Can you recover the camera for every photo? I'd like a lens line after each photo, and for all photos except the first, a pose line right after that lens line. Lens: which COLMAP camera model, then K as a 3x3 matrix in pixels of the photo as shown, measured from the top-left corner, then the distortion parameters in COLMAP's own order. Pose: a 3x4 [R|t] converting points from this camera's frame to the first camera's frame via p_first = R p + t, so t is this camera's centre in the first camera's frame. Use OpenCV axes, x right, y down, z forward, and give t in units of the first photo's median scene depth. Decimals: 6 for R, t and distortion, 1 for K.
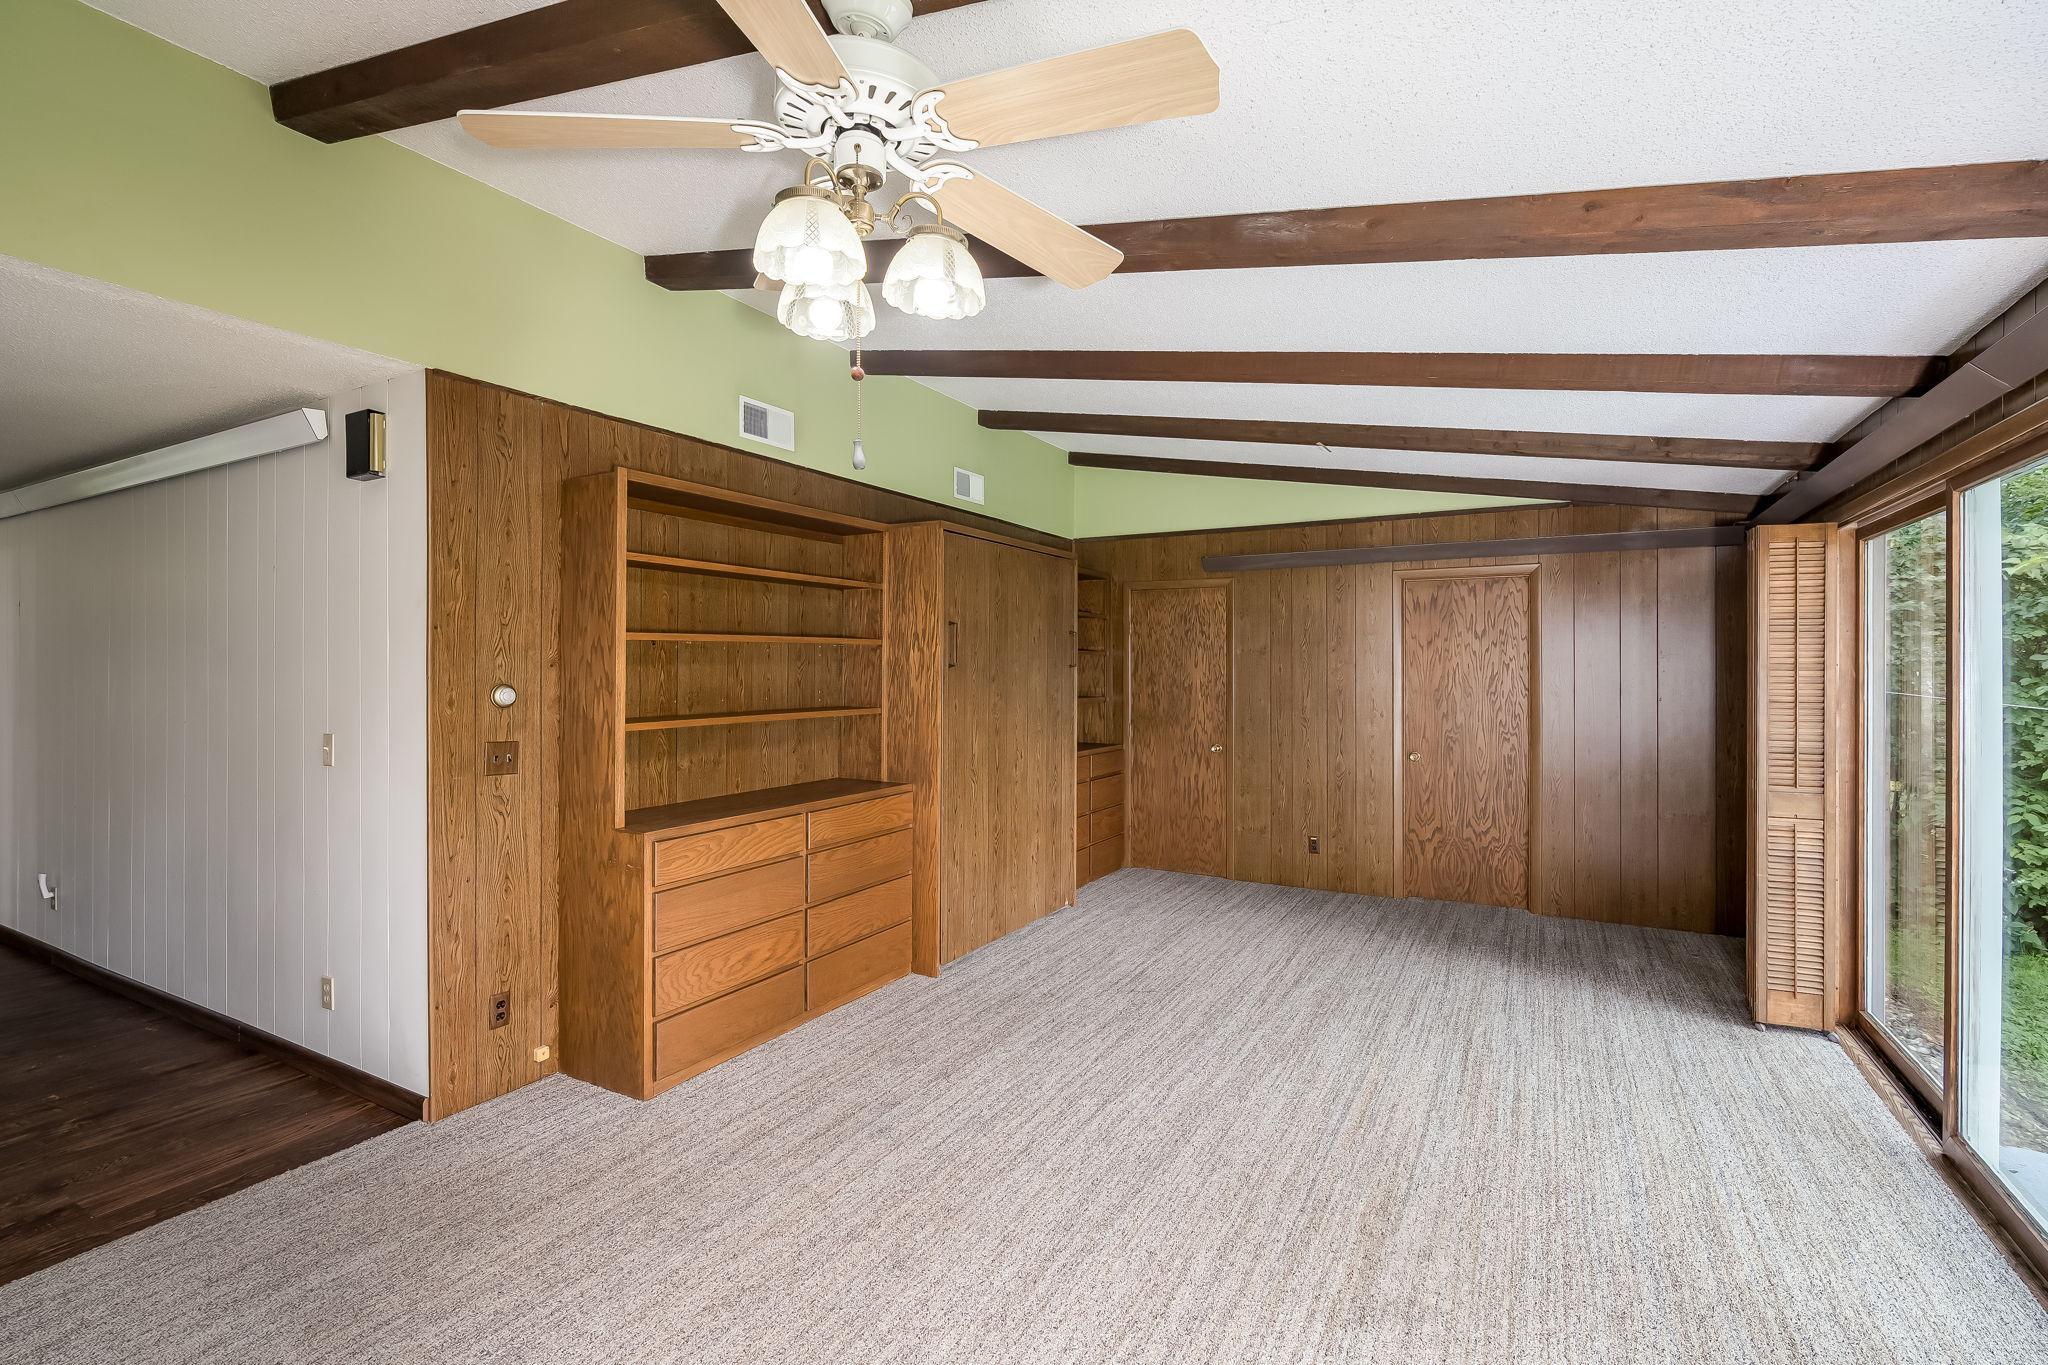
lens RADIAL K [[925.0, 0, 1028.7], [0, 925.0, 679.4], [0, 0, 1]] dist [-0.001673, 0.000932]
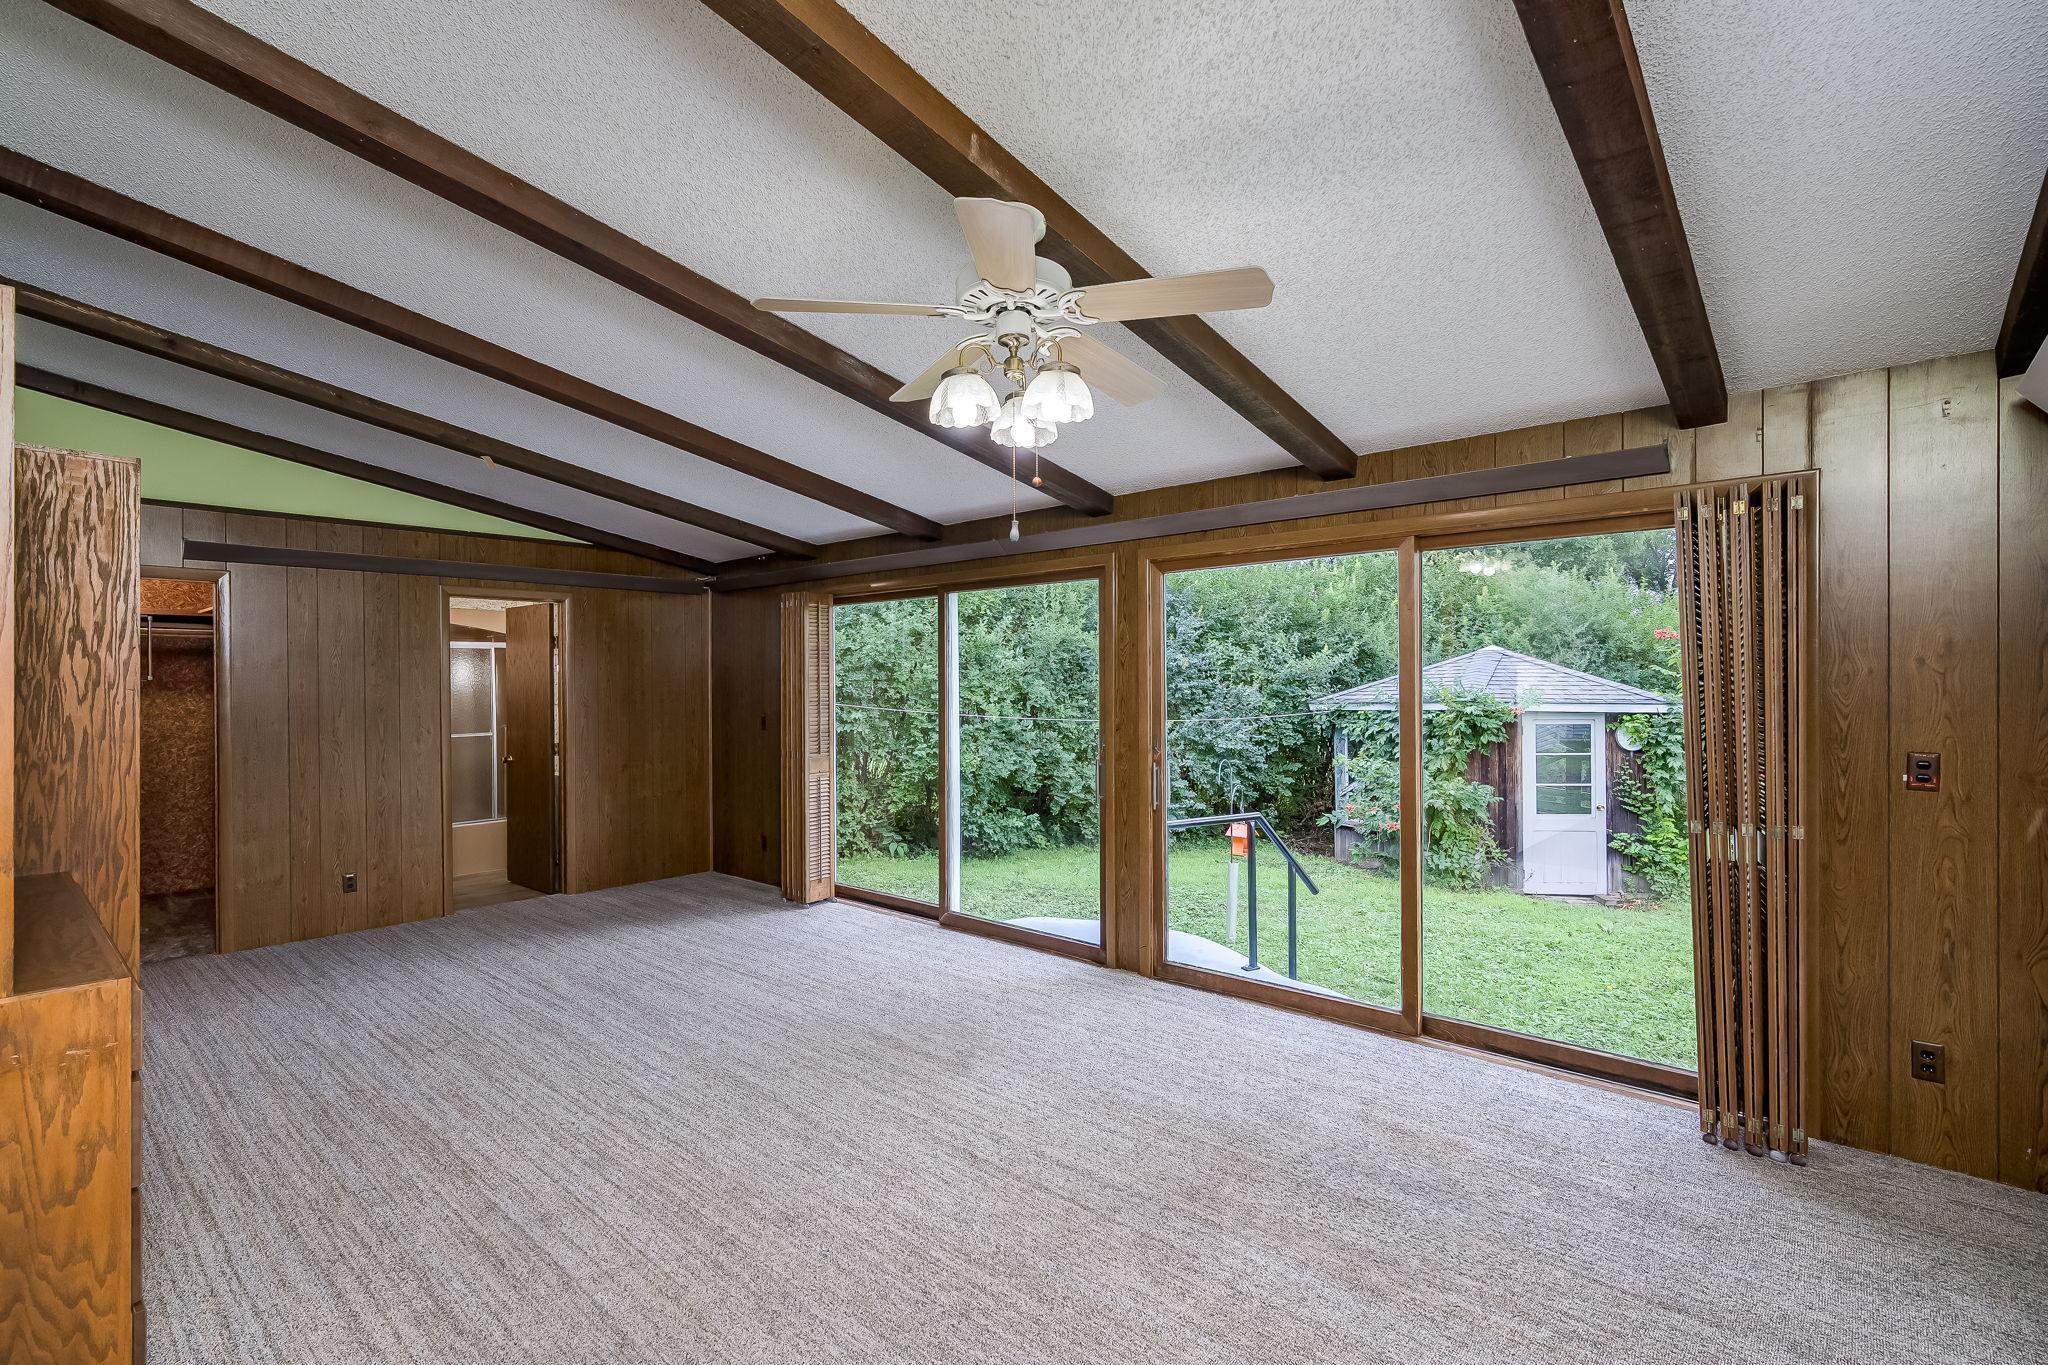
lens RADIAL K [[941.2, 0, 1002.2], [0, 941.2, 683.6], [0, 0, 1]] dist [-0.004369, 0.000010]
pose [[0.226030, -0.003976, 0.974112, -0.621767], [0.019482, 0.999810, -0.000440, -0.000317], [-0.973926, 0.019077, 0.226064, 0.259380]]
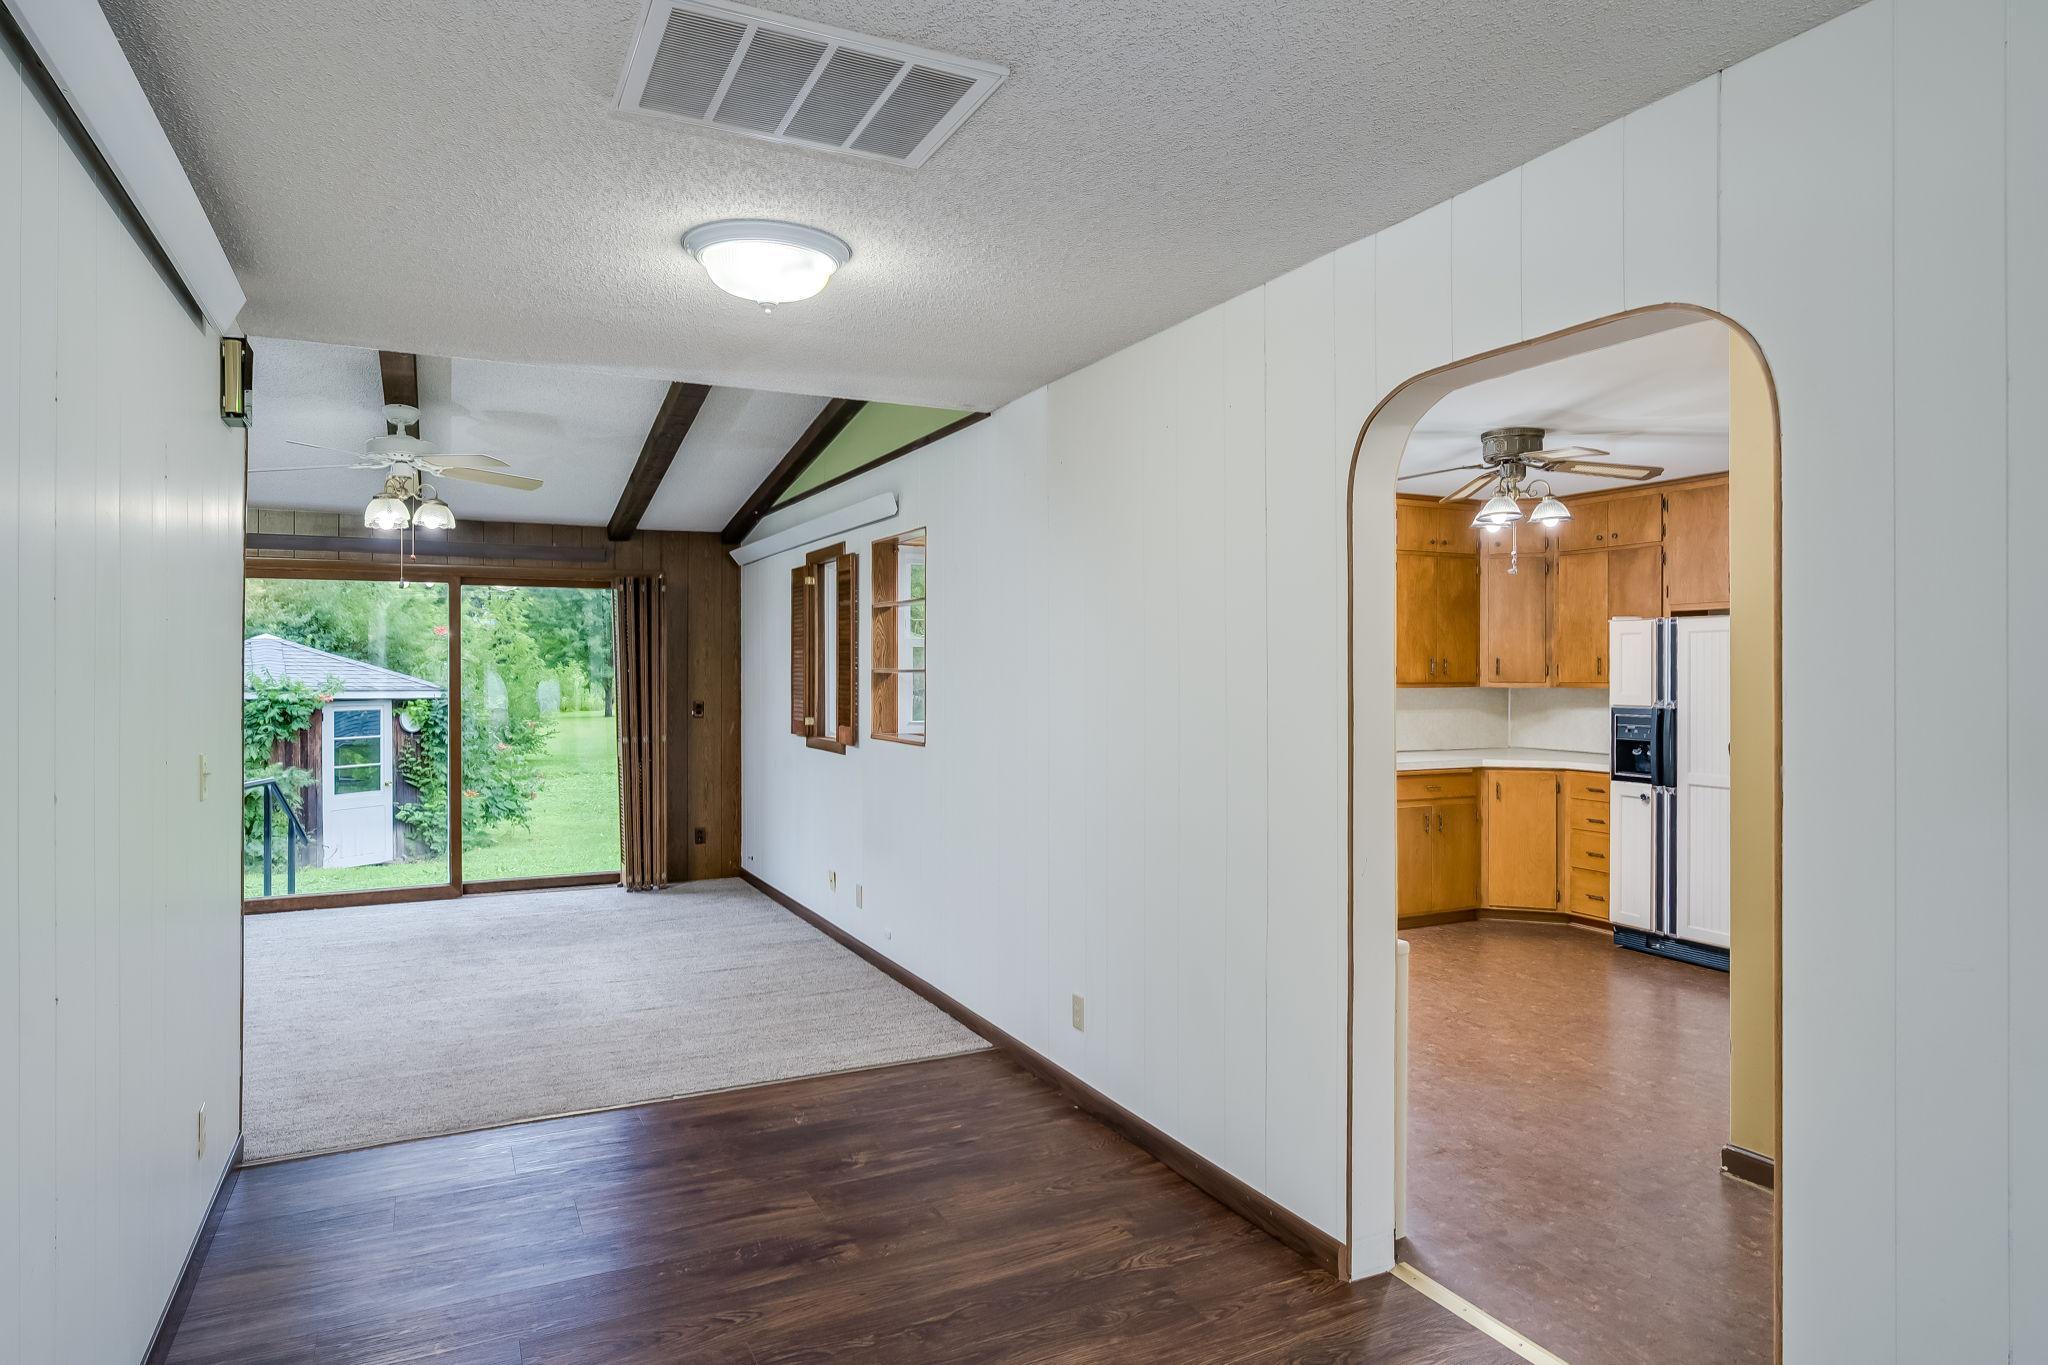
lens RADIAL K [[1213.2, 0, 1035.5], [0, 1213.2, 663.3], [0, 0, 1]] dist [-0.001310, 0.000229]
pose [[-0.824321, 0.001475, 0.566121, -1.380777], [0.006342, 0.999958, 0.006628, -0.010196], [-0.566087, 0.009054, -0.824295, 1.075060]]
